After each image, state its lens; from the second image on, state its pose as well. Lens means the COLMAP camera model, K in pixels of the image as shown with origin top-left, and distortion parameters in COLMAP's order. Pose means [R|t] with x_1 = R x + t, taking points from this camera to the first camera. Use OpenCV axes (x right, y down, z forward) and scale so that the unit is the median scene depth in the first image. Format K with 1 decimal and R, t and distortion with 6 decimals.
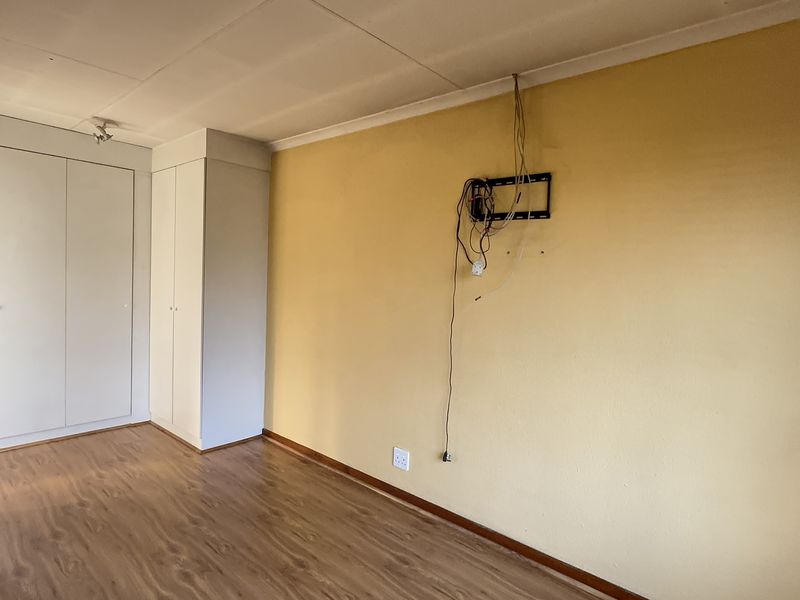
lens RADIAL K [[468.1, 0, 398.6], [0, 468.1, 299.3], [0, 0, 1]] dist [-0.002130, 0.001713]
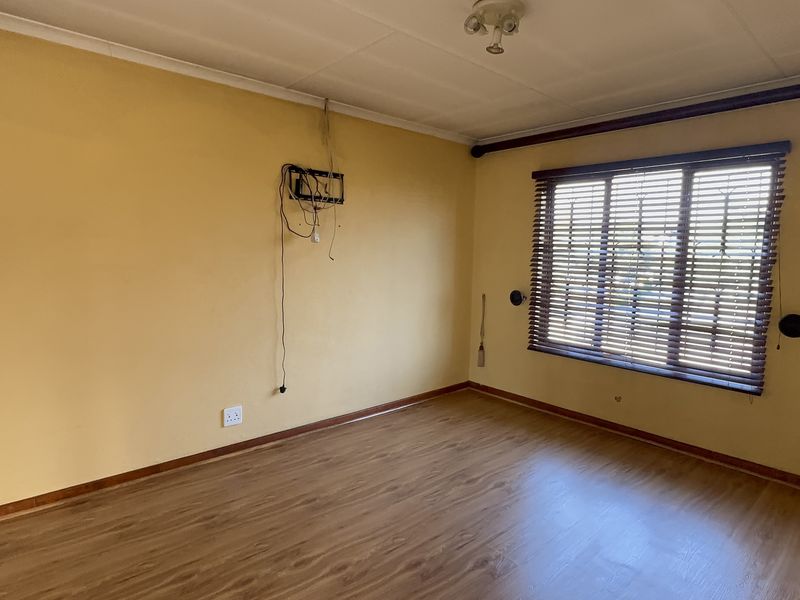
lens RADIAL K [[468.1, 0, 398.6], [0, 468.1, 299.3], [0, 0, 1]] dist [-0.002130, 0.001713]
pose [[0.121049, -0.147783, 0.981584, -1.133069], [0.035301, 0.988871, 0.144527, -0.073059], [-0.992019, 0.017156, 0.124918, 0.582082]]
